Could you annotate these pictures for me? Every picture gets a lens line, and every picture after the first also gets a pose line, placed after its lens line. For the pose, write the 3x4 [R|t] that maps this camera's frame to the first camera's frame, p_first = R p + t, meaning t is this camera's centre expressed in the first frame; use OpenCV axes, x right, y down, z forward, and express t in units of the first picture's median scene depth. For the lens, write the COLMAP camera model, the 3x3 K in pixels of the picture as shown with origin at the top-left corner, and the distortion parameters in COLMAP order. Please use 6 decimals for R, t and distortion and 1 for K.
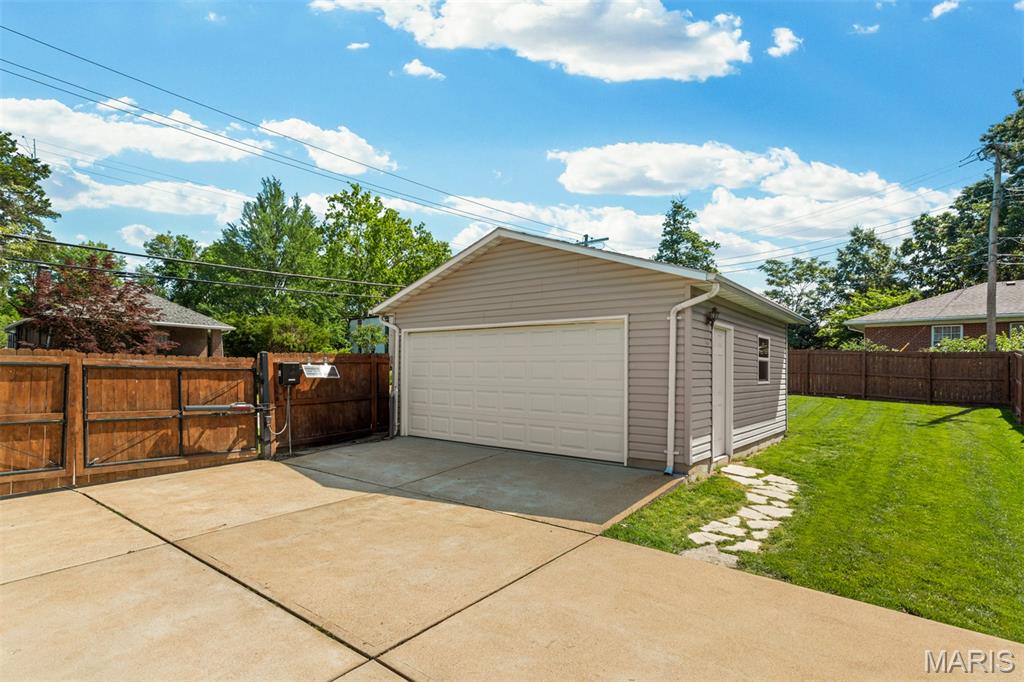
lens RADIAL K [[520.4, 0, 511.7], [0, 520.4, 358.3], [0, 0, 1]] dist [0.003012, 0.000096]
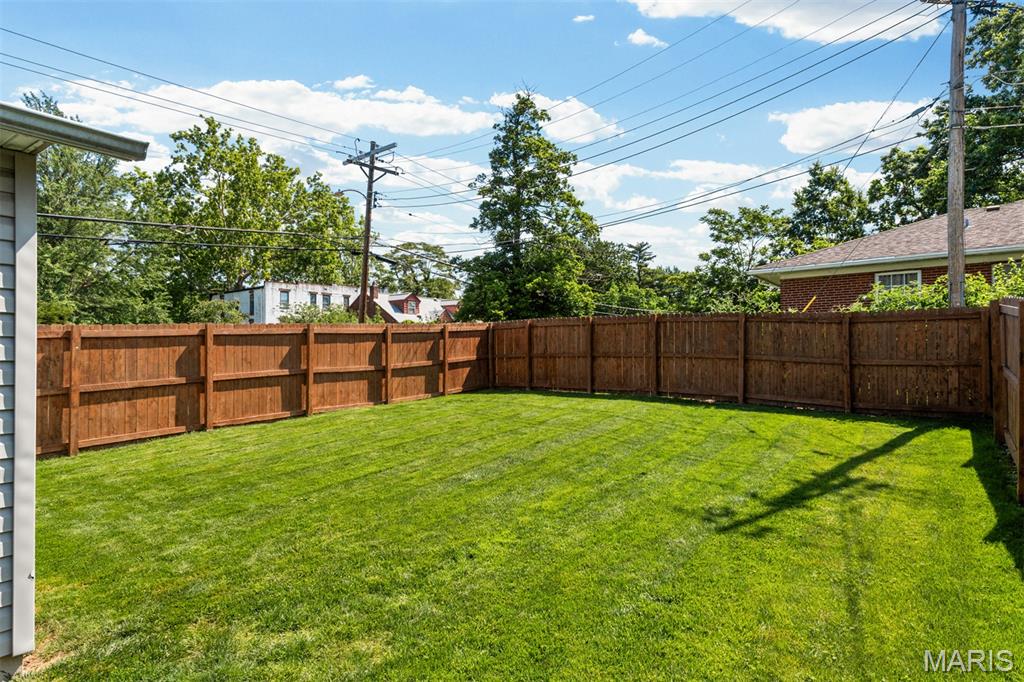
lens RADIAL K [[571.0, 0, 546.1], [0, 571.0, 347.2], [0, 0, 1]] dist [0.001488, 0.000533]
pose [[0.995367, -0.020145, 0.094016, 0.178791], [0.019059, 0.999741, 0.012434, 0.003913], [-0.094242, -0.010585, 0.995493, 0.185218]]
